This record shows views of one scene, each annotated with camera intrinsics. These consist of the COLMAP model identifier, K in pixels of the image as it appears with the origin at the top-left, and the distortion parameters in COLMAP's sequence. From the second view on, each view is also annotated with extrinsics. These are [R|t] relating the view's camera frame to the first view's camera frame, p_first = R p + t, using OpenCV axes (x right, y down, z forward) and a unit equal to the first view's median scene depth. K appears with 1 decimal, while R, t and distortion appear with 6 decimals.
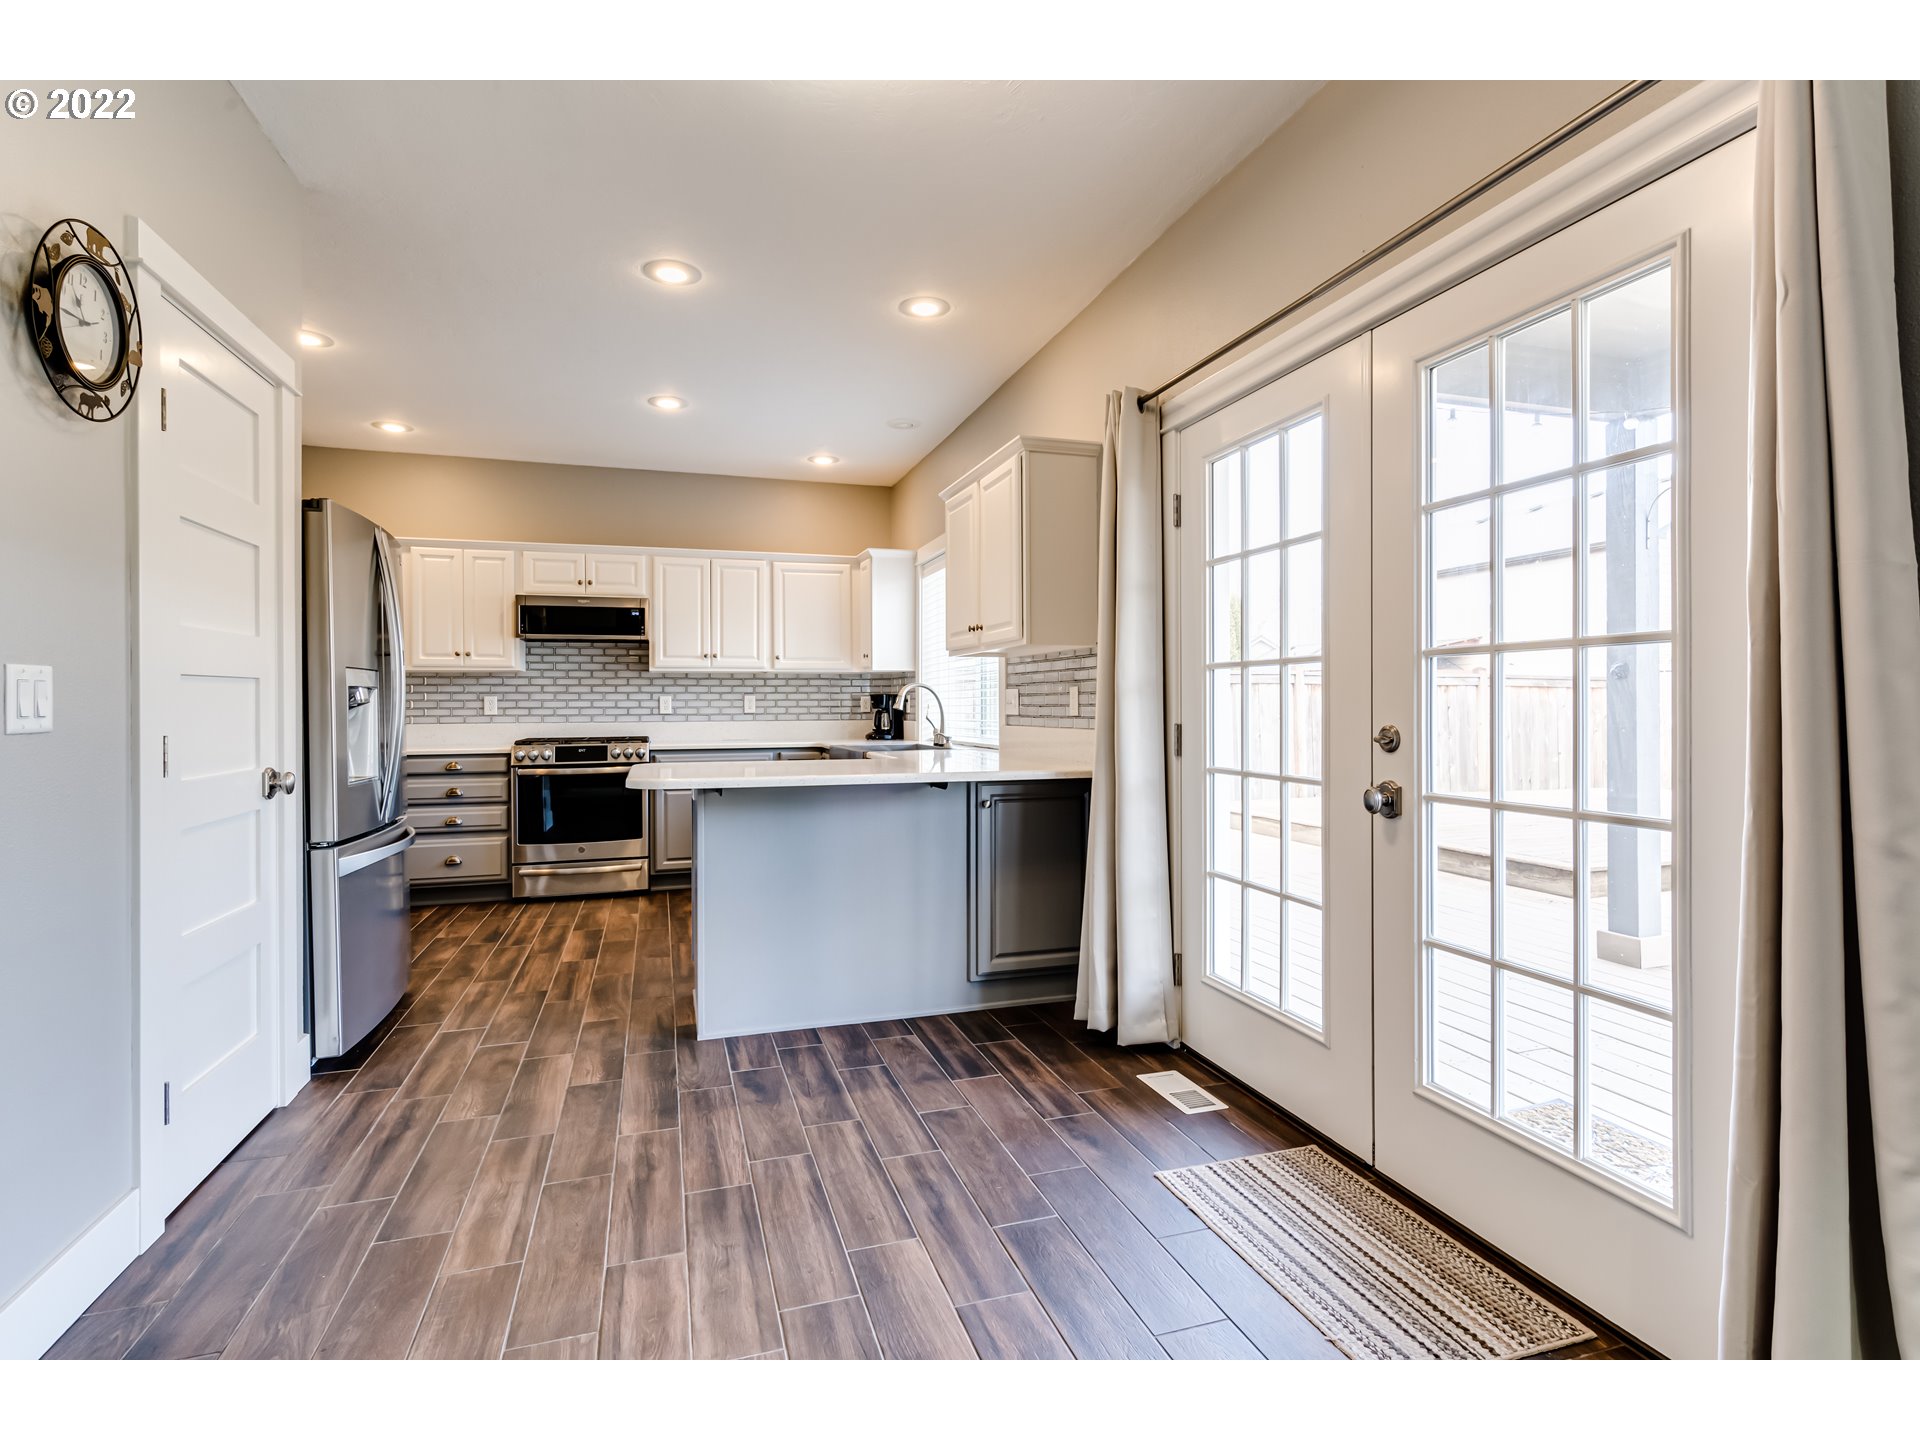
lens RADIAL K [[1018.1, 0, 962.6], [0, 1018.1, 712.6], [0, 0, 1]] dist [0.001810, 0.000042]
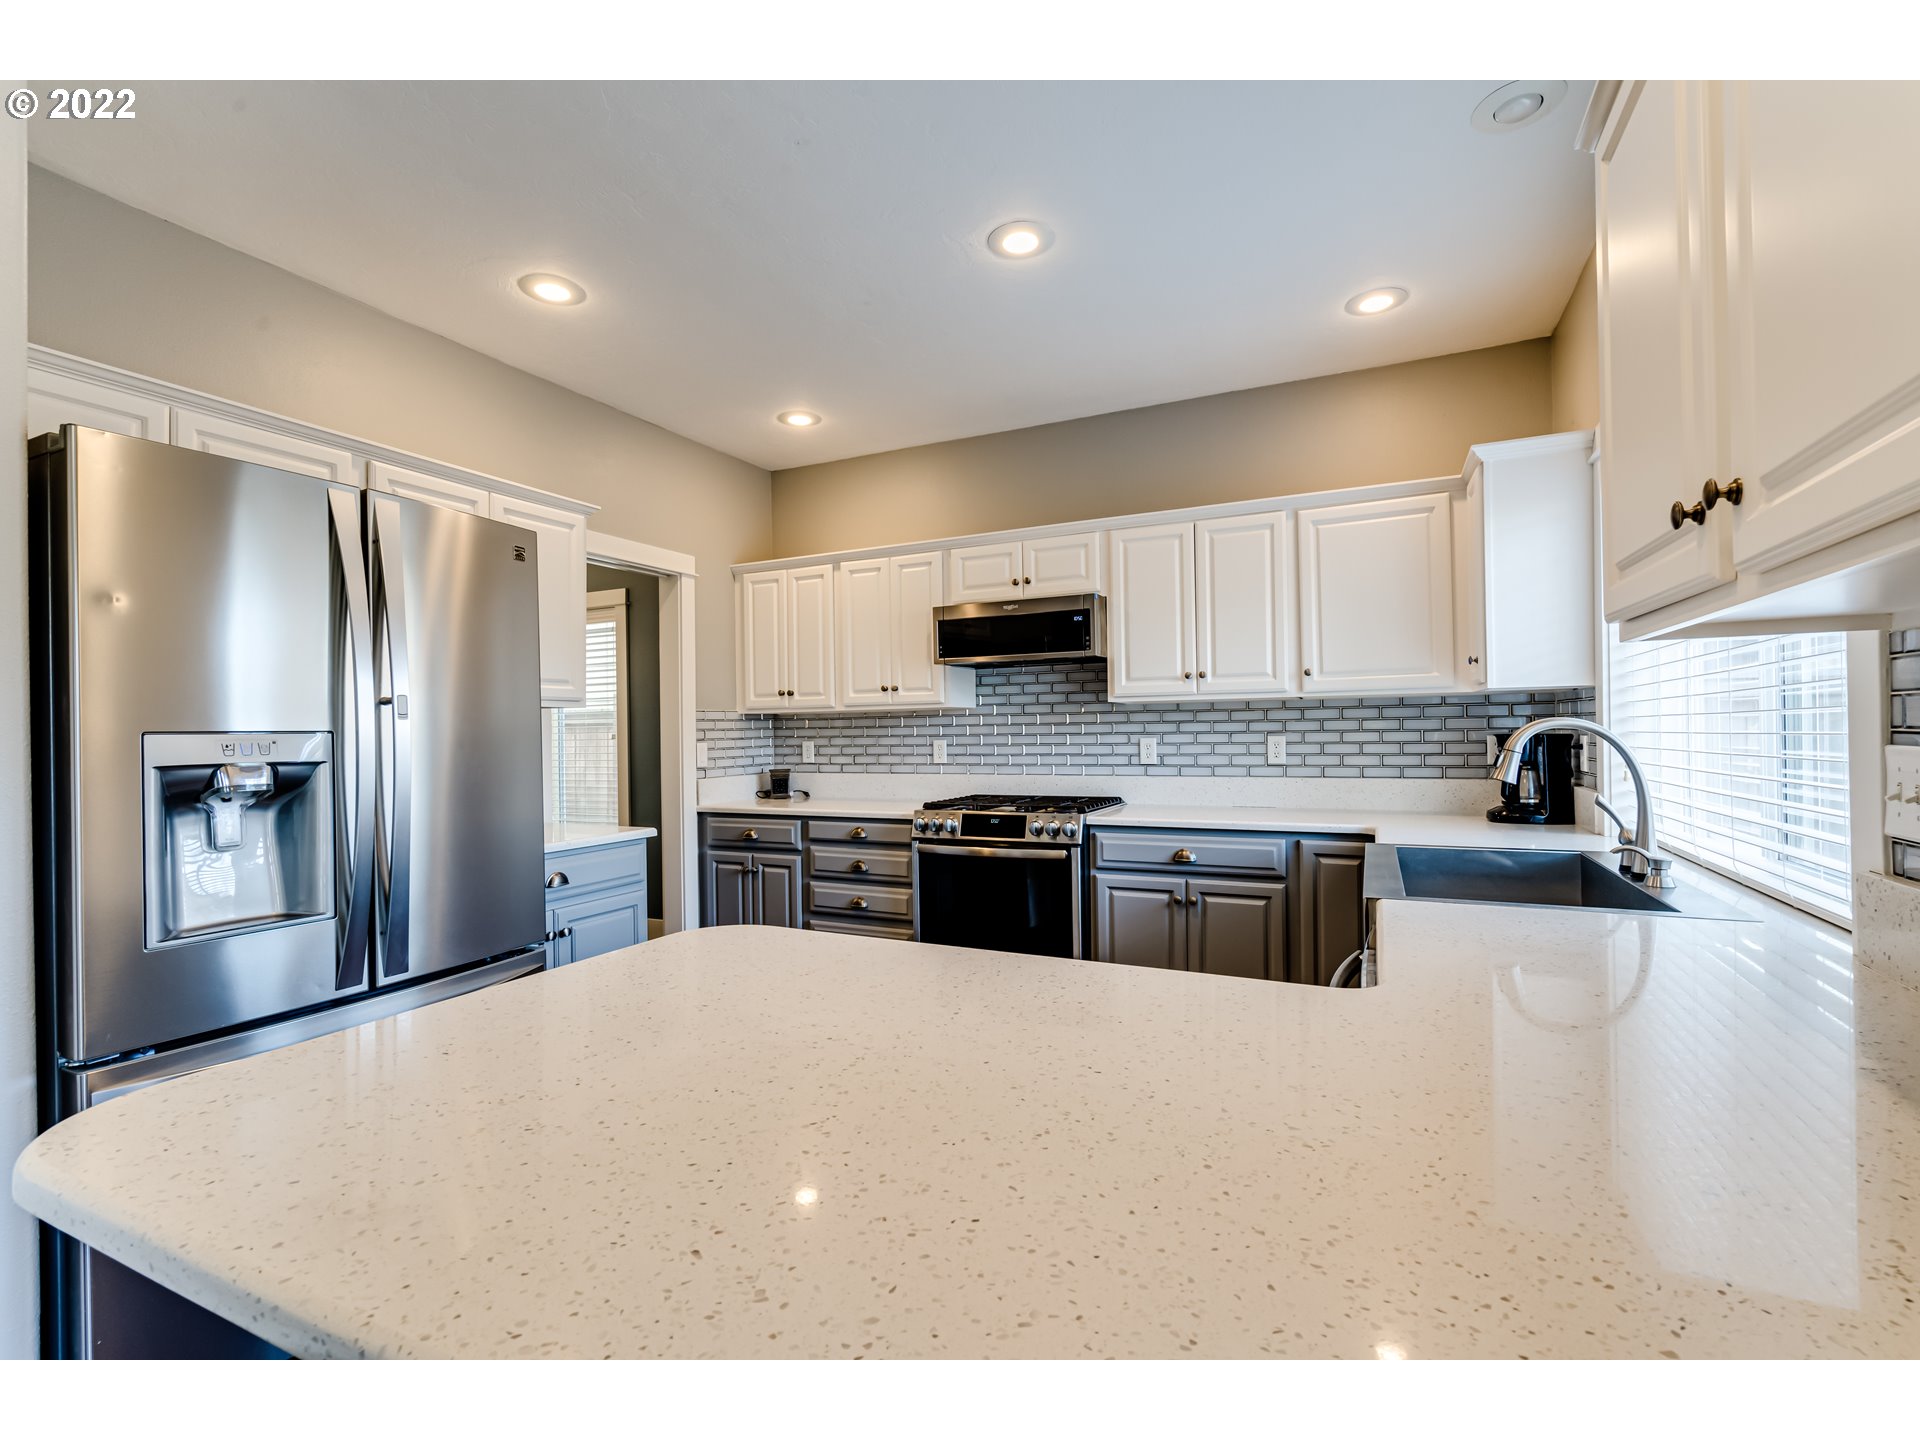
lens RADIAL K [[875.0, 0, 959.3], [0, 875.0, 721.1], [0, 0, 1]] dist [-0.004013, 0.000370]
pose [[0.727376, -0.013780, -0.686101, 0.017368], [0.007366, 0.999898, -0.012273, -0.022463], [0.686200, 0.003873, 0.727403, 0.520066]]
